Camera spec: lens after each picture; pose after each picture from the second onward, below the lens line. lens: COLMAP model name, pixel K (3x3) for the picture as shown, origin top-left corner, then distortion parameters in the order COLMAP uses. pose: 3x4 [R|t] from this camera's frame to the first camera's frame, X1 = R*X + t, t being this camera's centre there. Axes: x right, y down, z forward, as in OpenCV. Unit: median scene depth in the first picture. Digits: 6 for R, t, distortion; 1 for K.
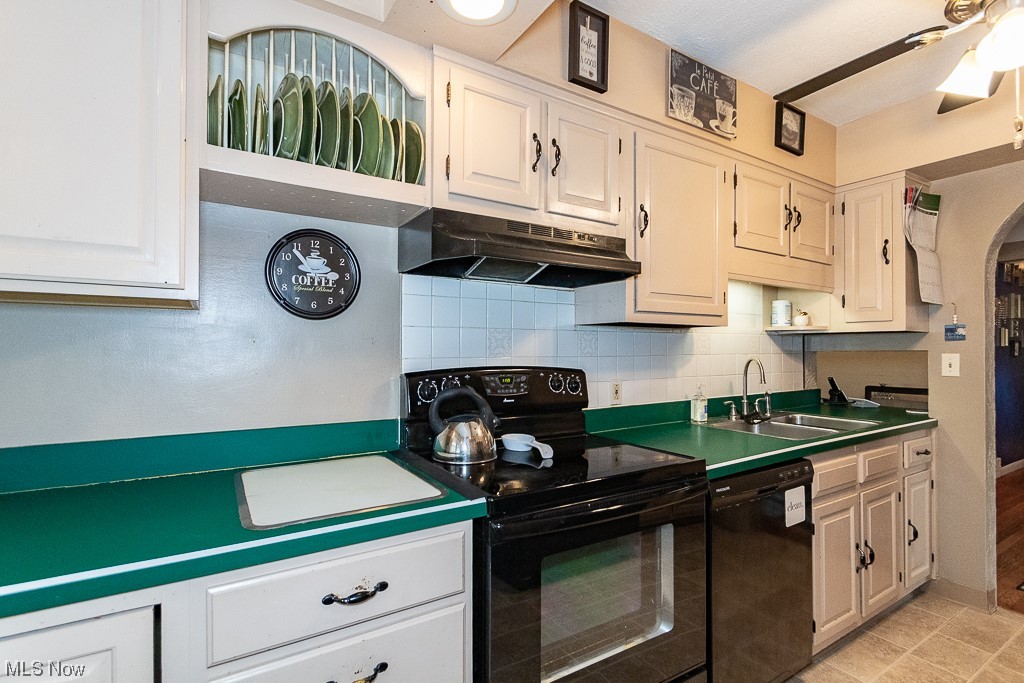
lens RADIAL K [[483.9, 0, 530.5], [0, 483.9, 341.6], [0, 0, 1]] dist [0.012985, -0.008091]
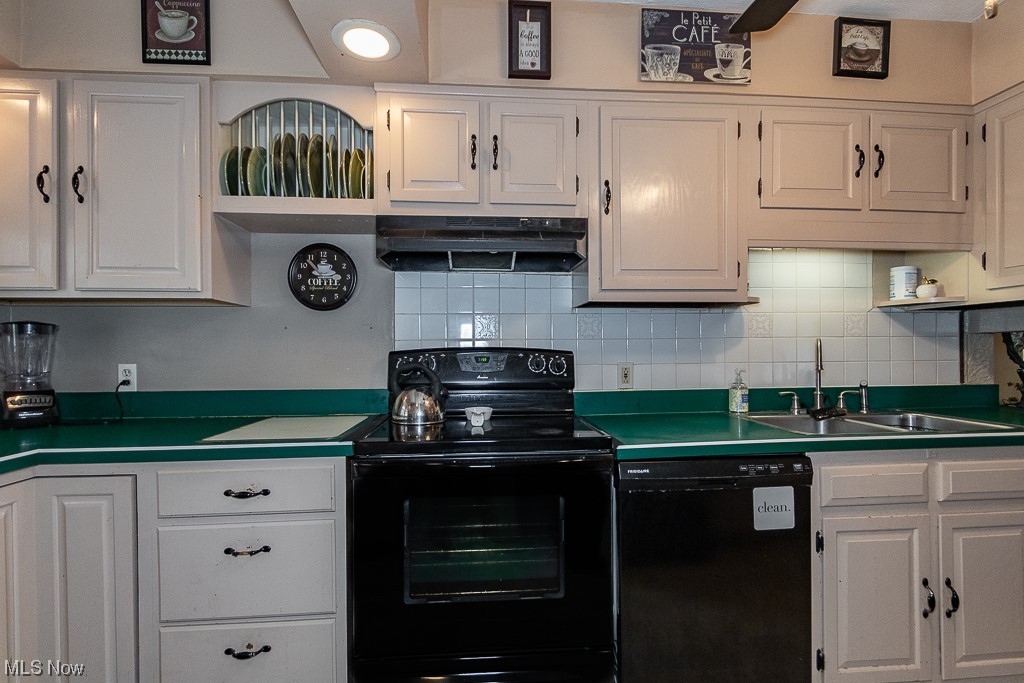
lens RADIAL K [[483.9, 0, 515.8], [0, 483.9, 347.5], [0, 0, 1]] dist [0.012985, -0.008091]
pose [[0.888222, -0.010726, -0.459290, 0.500895], [0.015839, 0.999848, 0.007281, 0.042735], [0.459142, -0.013742, 0.888257, 0.043715]]
